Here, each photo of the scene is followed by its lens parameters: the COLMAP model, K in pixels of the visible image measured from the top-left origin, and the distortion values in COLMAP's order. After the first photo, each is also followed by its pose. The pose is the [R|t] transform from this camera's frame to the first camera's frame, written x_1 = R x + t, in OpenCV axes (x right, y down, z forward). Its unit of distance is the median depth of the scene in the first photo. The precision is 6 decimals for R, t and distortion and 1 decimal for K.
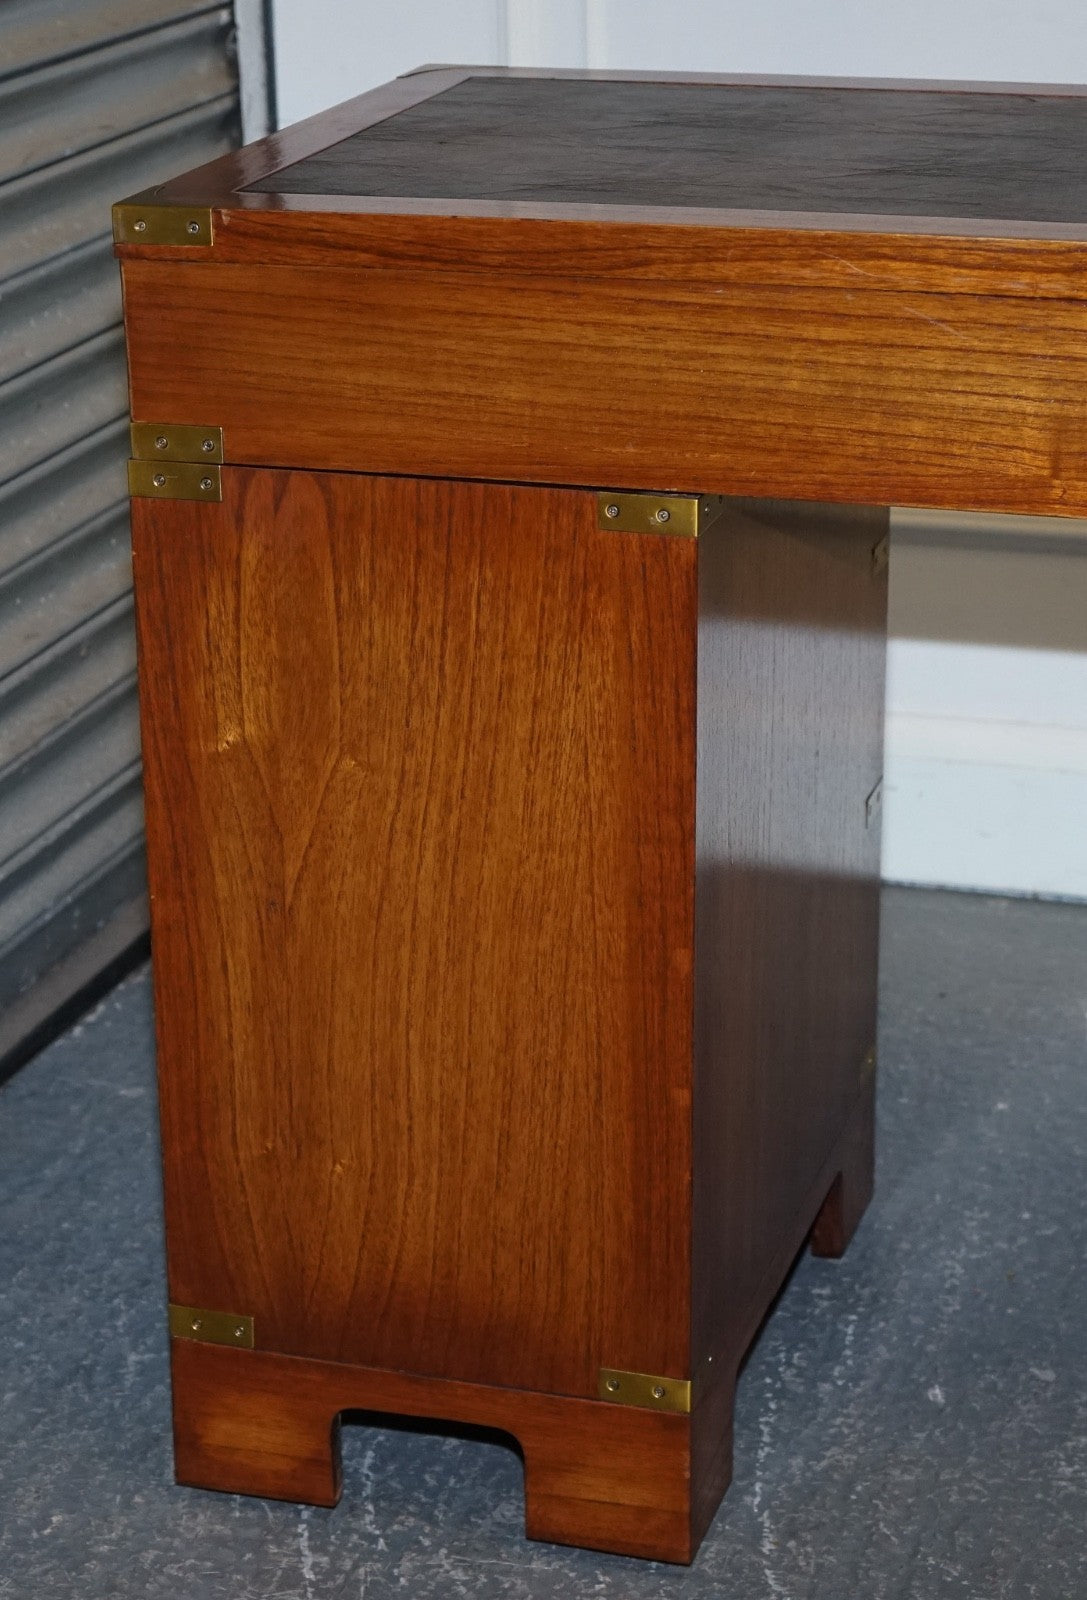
lens RADIAL K [[3416.1, 0, 546.9], [0, 3416.1, 779.9], [0, 0, 1]] dist [0.000159, -0.293486]
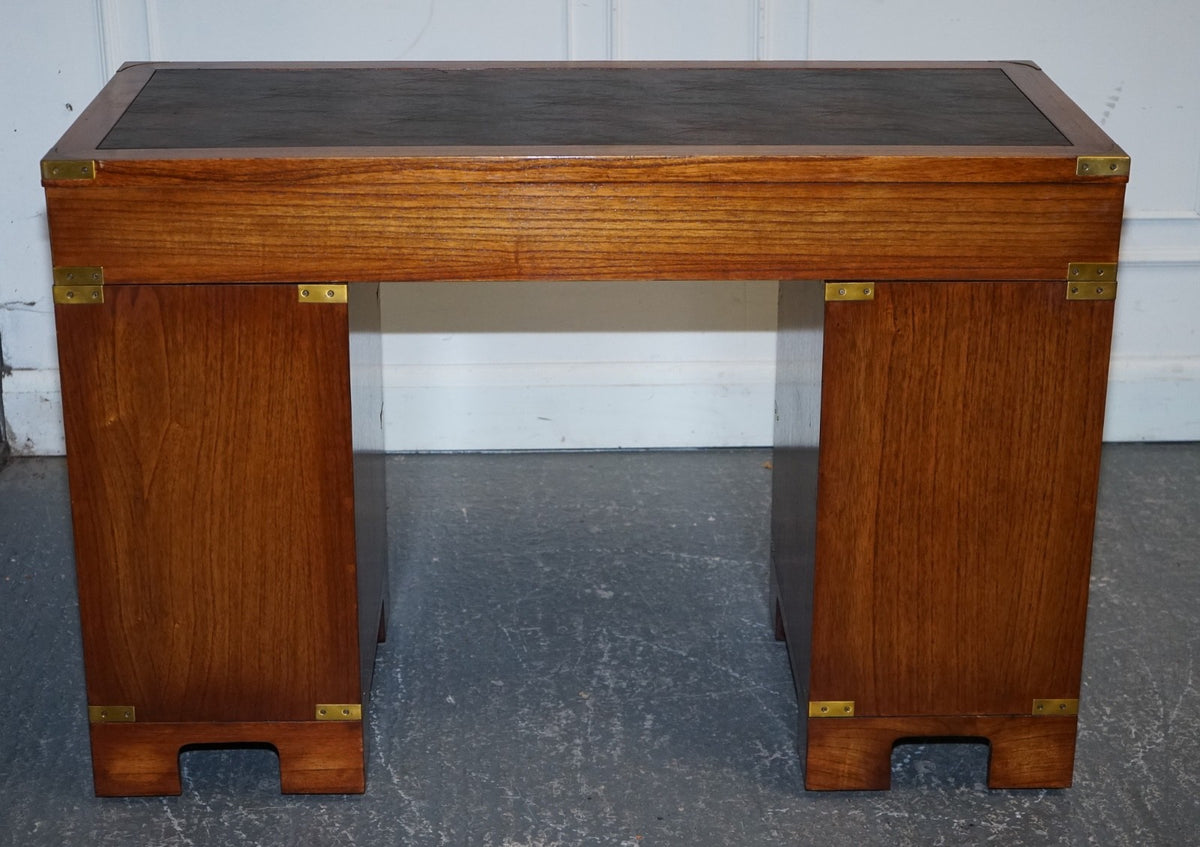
lens RADIAL K [[2143.5, 0, 578.7], [0, 2143.5, 423.7], [0, 0, 1]] dist [0.003097, -0.128703]
pose [[0.943604, -0.103001, 0.314646, -0.230535], [0.094954, 0.994644, 0.040838, -0.034919], [-0.317167, -0.008658, 0.948330, -0.282015]]
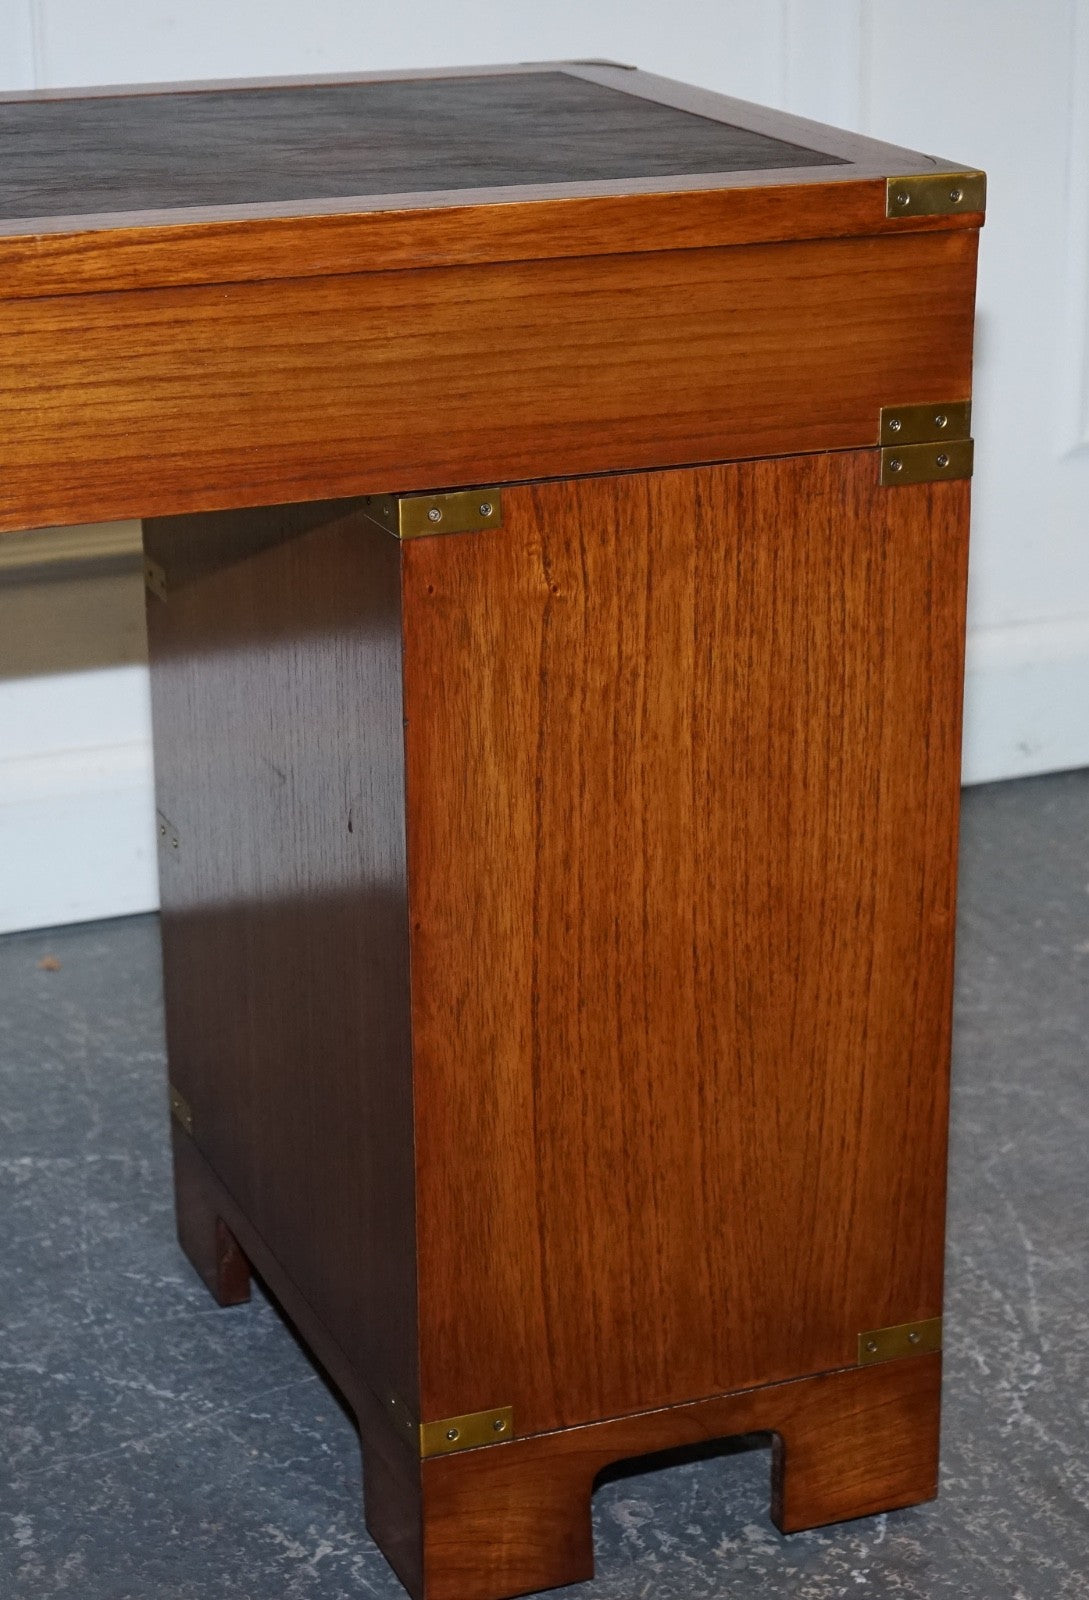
lens RADIAL K [[3416.1, 0, 547.9], [0, 3416.1, 779.9], [0, 0, 1]] dist [0.000159, -0.293486]
pose [[0.760094, -0.198929, 0.618615, -0.233526], [0.210885, 0.975977, 0.054732, -0.020914], [-0.614642, 0.088855, 0.783786, 0.129613]]
